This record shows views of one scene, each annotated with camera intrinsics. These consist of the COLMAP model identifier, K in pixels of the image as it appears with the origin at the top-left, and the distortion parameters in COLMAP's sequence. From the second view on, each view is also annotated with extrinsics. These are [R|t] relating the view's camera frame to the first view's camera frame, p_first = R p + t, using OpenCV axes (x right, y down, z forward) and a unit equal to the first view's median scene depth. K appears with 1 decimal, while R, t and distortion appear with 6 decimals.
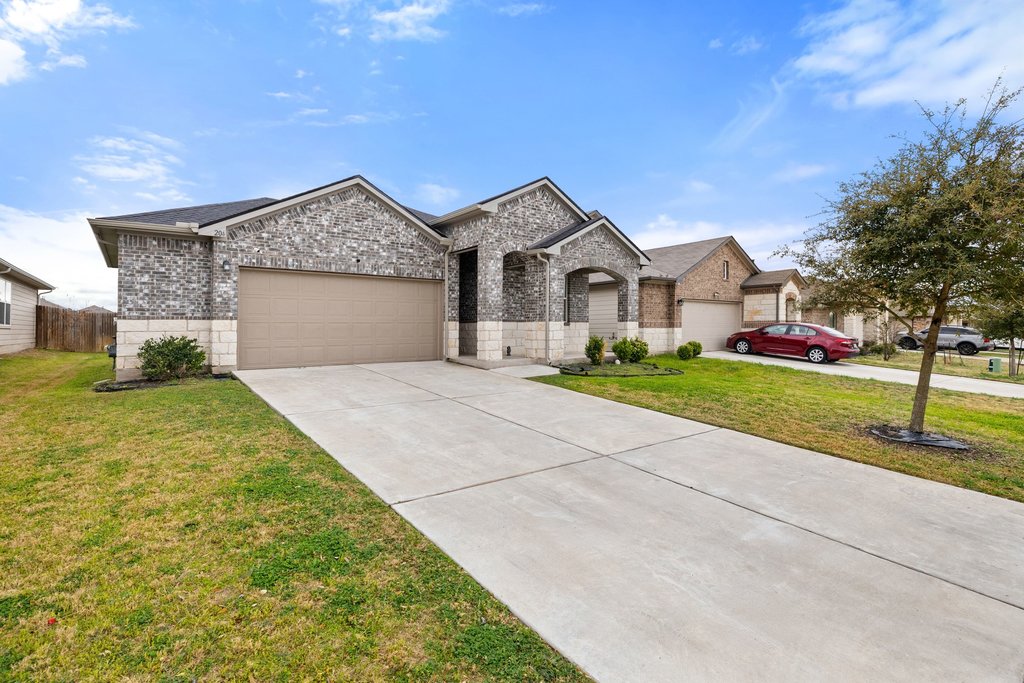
lens RADIAL K [[441.6, 0, 510.7], [0, 441.6, 329.0], [0, 0, 1]] dist [-0.000023, 0.000025]
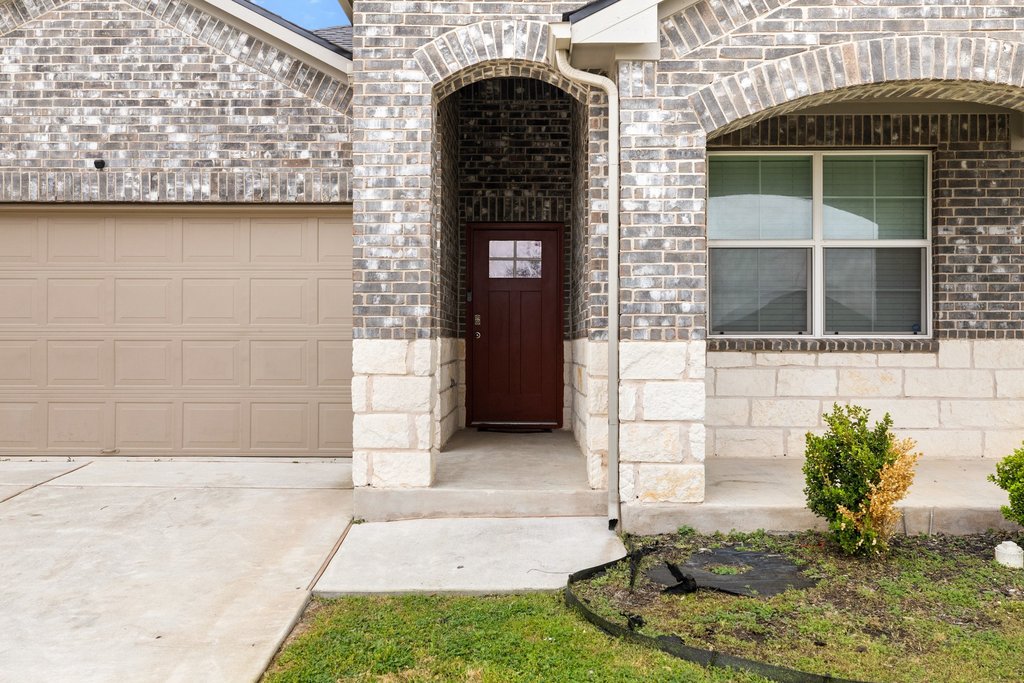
lens RADIAL K [[899.4, 0, 512.0], [0, 899.4, 327.3], [0, 0, 1]] dist [0.001864, 0.002688]
pose [[0.793987, -0.000869, -0.607934, 0.339825], [-0.008389, 0.999888, -0.012385, -0.018258], [0.607877, 0.014934, 0.793891, 0.614075]]
